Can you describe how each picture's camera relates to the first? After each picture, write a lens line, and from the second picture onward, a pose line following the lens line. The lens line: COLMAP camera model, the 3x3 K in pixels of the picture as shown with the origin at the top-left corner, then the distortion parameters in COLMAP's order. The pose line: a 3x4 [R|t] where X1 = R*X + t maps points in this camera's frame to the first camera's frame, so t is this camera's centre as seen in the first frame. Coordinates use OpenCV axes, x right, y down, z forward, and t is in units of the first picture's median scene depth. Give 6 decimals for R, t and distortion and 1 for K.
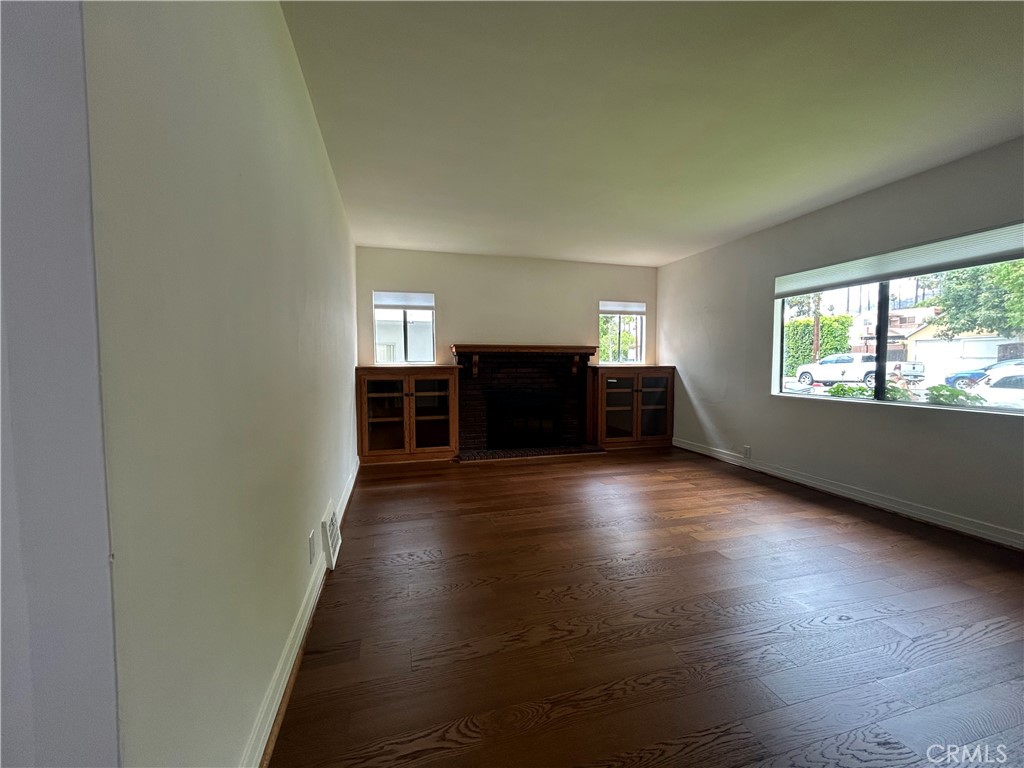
lens RADIAL K [[414.2, 0, 512.0], [0, 414.2, 384.0], [0, 0, 1]] dist [0.001419, 0.000170]
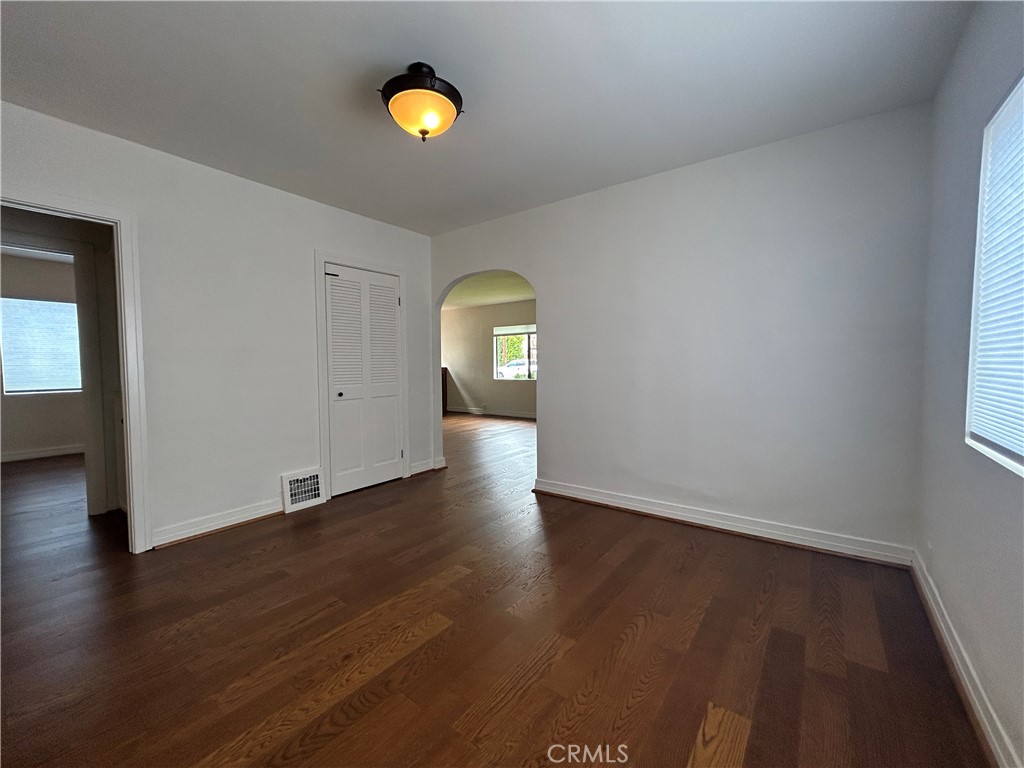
lens RADIAL K [[412.7, 0, 511.7], [0, 412.7, 384.7], [0, 0, 1]] dist [-0.000862, -0.000053]
pose [[0.794931, -0.033999, 0.605747, -0.517970], [0.038858, 0.999232, 0.005091, 0.037912], [-0.605455, 0.019491, 0.795641, -0.665267]]
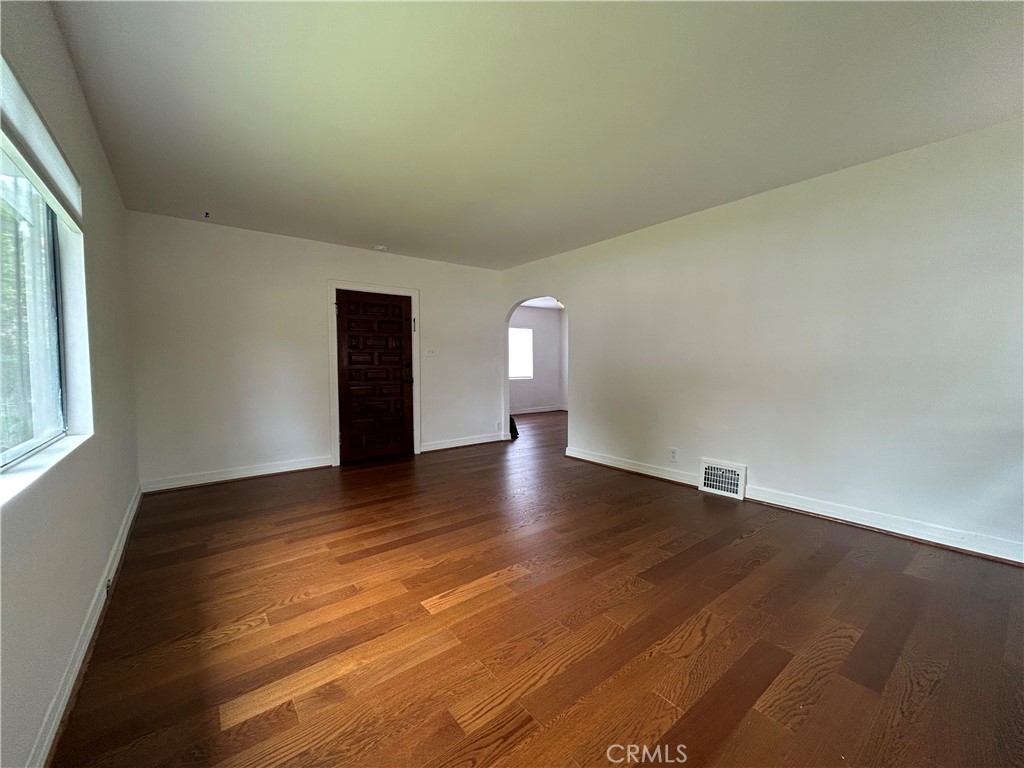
lens RADIAL K [[414.2, 0, 512.0], [0, 414.2, 384.0], [0, 0, 1]] dist [0.001419, 0.000170]
pose [[-0.924354, 0.023364, -0.380819, 0.385387], [-0.016200, 0.994820, 0.100356, -0.053926], [0.381191, 0.098933, -0.919187, 0.966092]]
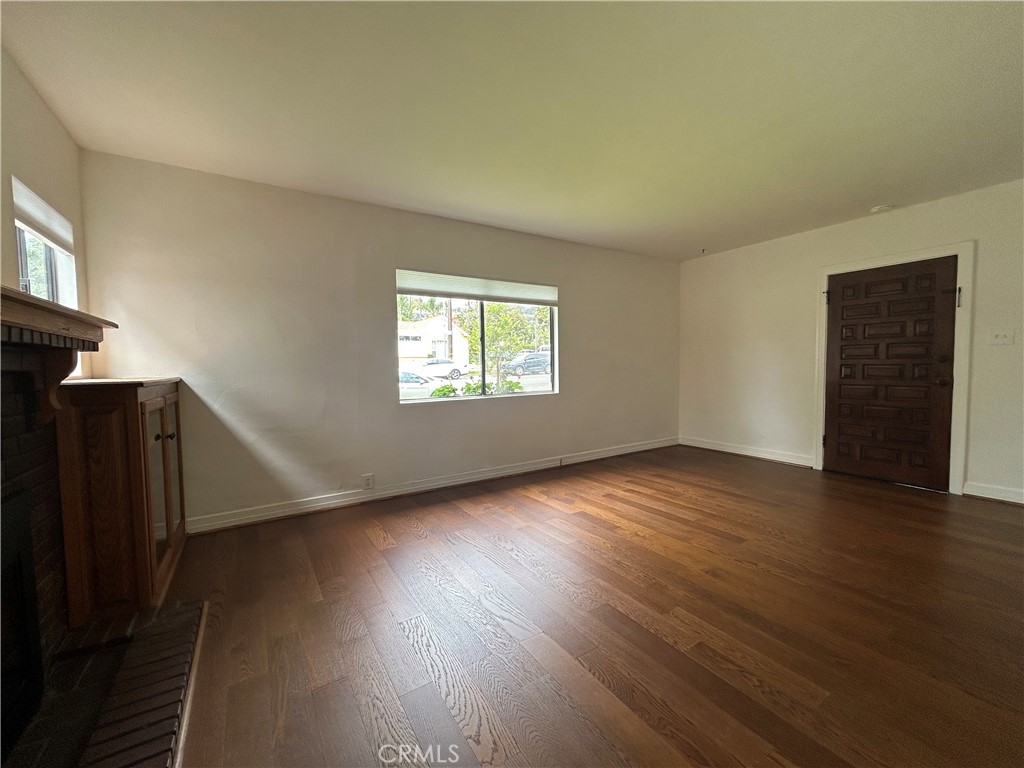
lens RADIAL K [[412.7, 0, 511.7], [0, 412.7, 384.7], [0, 0, 1]] dist [-0.000862, -0.000053]
pose [[-0.292663, -0.043580, 0.955222, -0.212169], [0.066345, 0.995628, 0.065751, -0.044187], [-0.953911, 0.082617, -0.288493, 0.816207]]
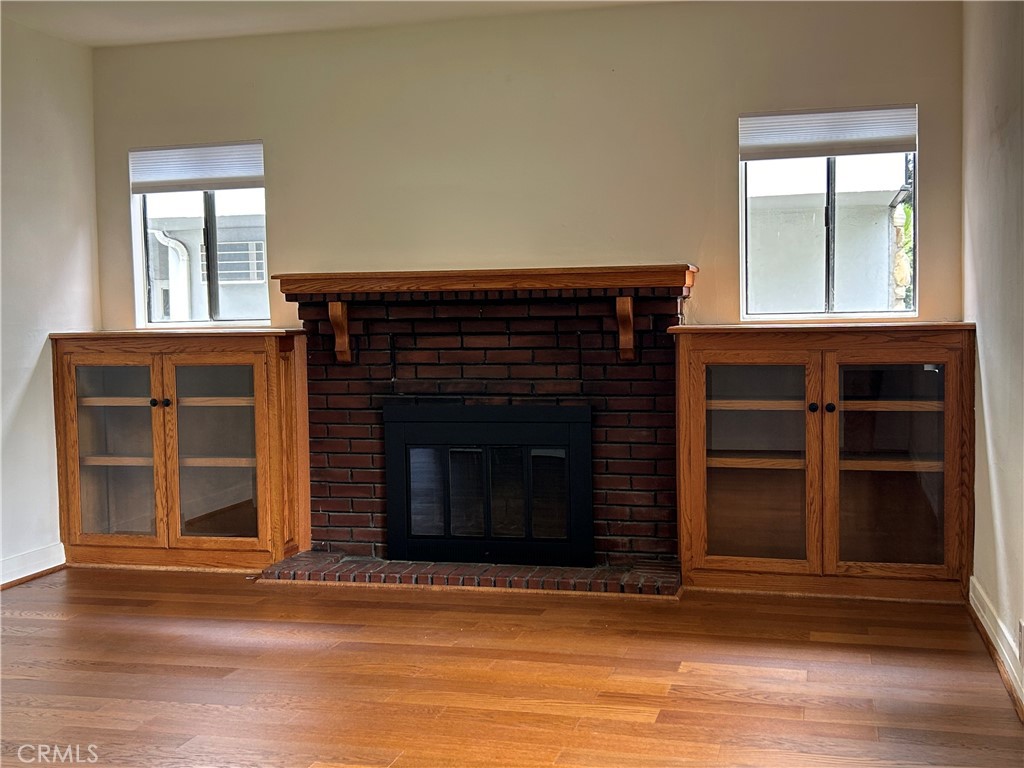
lens RADIAL K [[1215.5, 0, 510.0], [0, 1215.5, 409.3], [0, 0, 1]] dist [0.006239, -0.020232]
pose [[0.864248, 0.025812, -0.502403, 0.583938], [-0.012169, 0.999463, 0.030416, -0.007592], [0.502918, -0.020173, 0.864099, 0.129025]]
